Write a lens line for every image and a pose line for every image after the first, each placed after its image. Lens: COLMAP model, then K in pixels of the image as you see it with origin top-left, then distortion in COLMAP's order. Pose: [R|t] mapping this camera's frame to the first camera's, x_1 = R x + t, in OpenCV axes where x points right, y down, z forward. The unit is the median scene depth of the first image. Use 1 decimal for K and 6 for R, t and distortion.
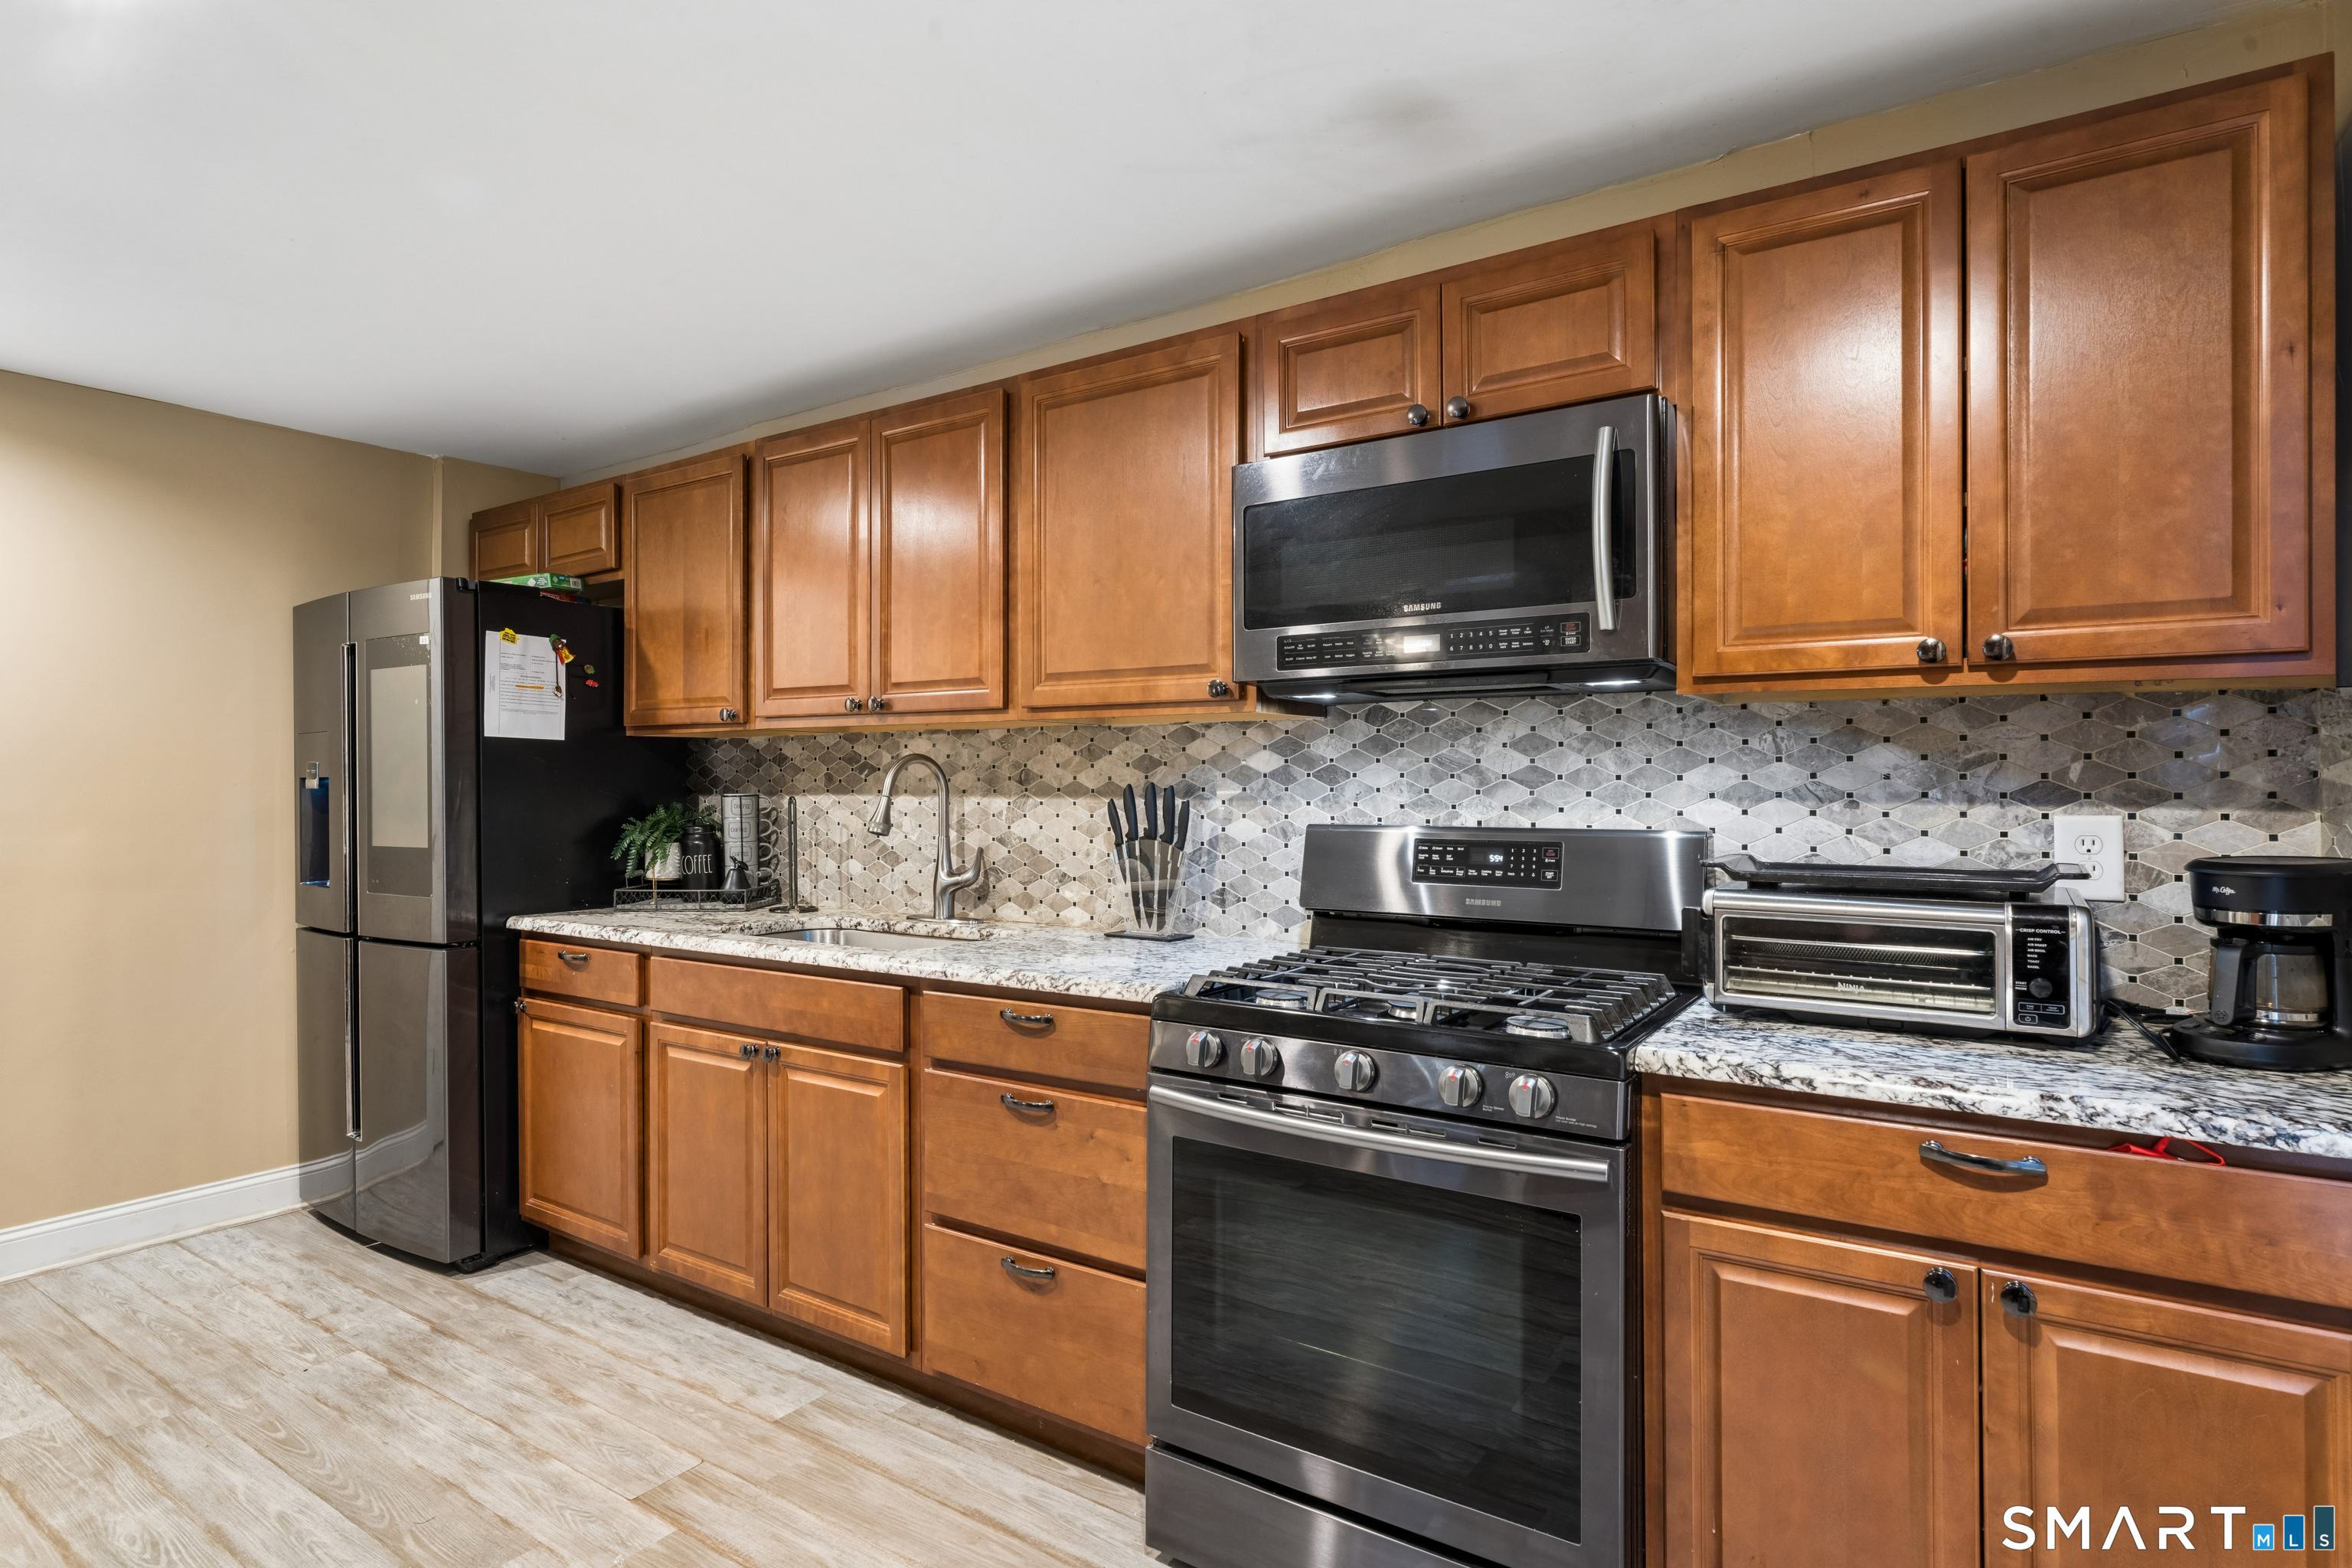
lens RADIAL K [[1257.7, 0, 1174.9], [0, 1257.7, 785.6], [0, 0, 1]] dist [0.003917, 0.000745]
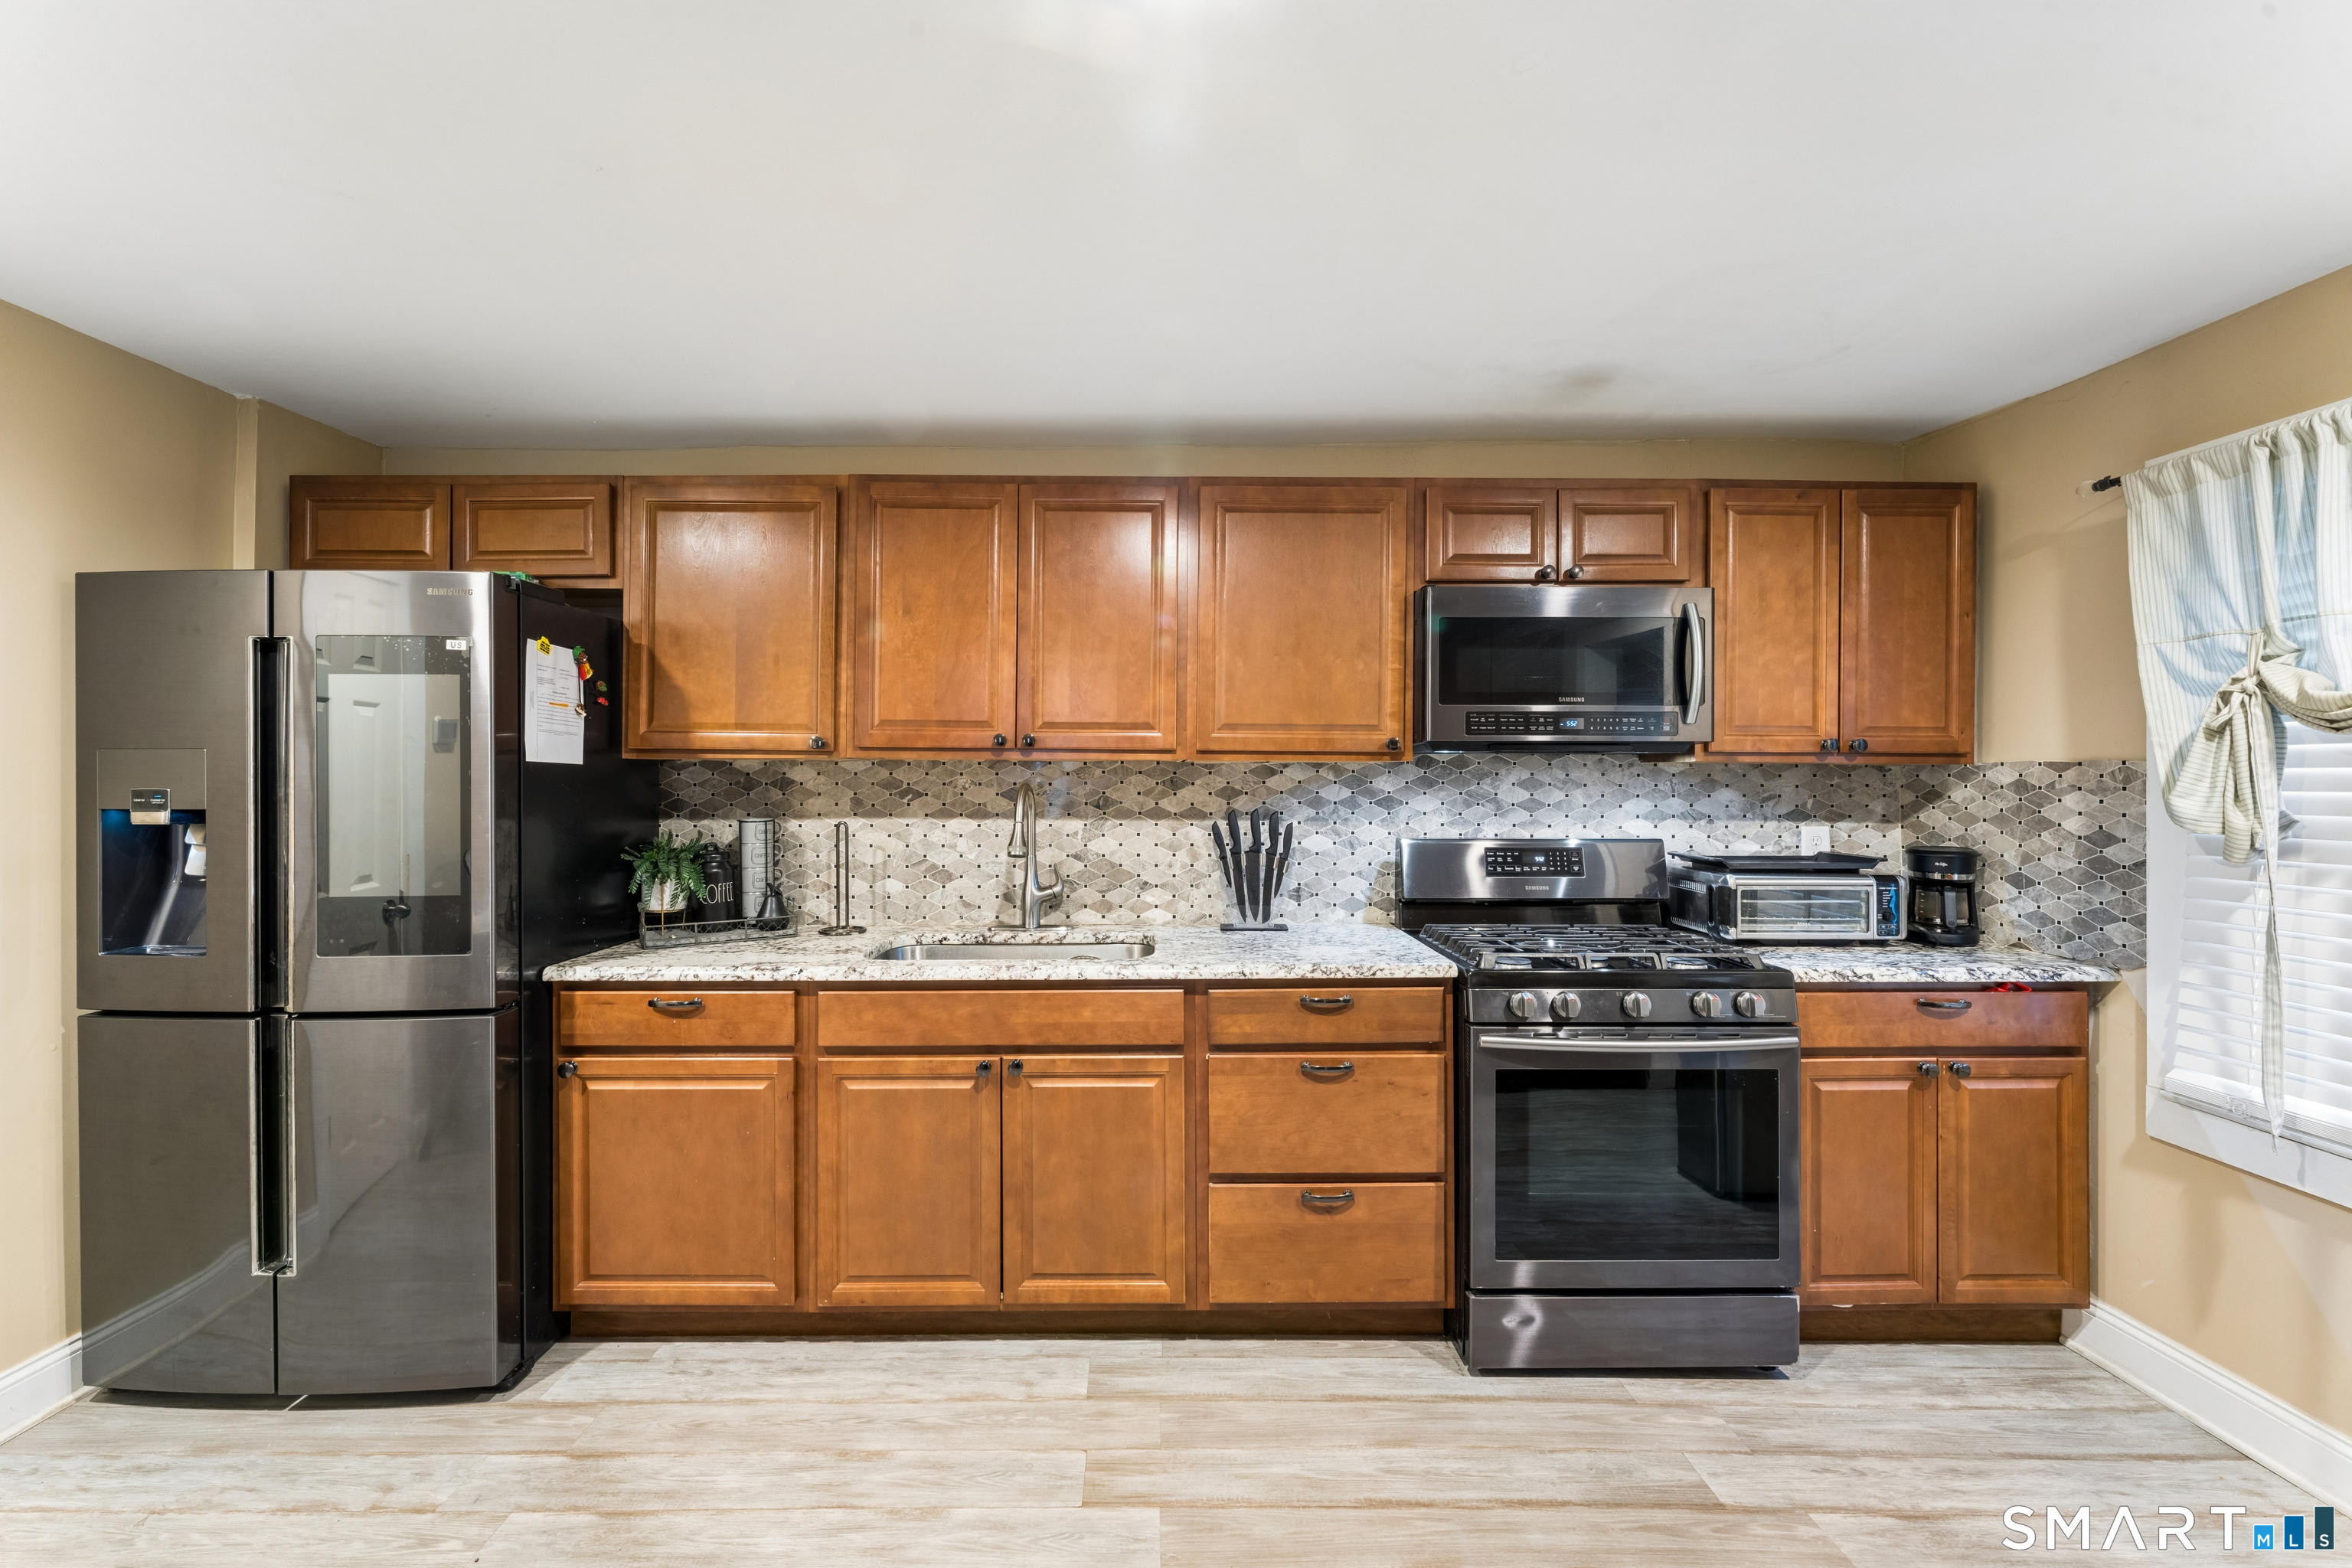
lens RADIAL K [[979.4, 0, 1172.1], [0, 979.4, 778.2], [0, 0, 1]] dist [-0.000366, 0.000326]
pose [[0.813971, 0.002908, 0.580899, -0.737098], [-0.002472, 0.999996, -0.001543, -0.035014], [-0.580901, -0.000179, 0.813974, 0.252577]]
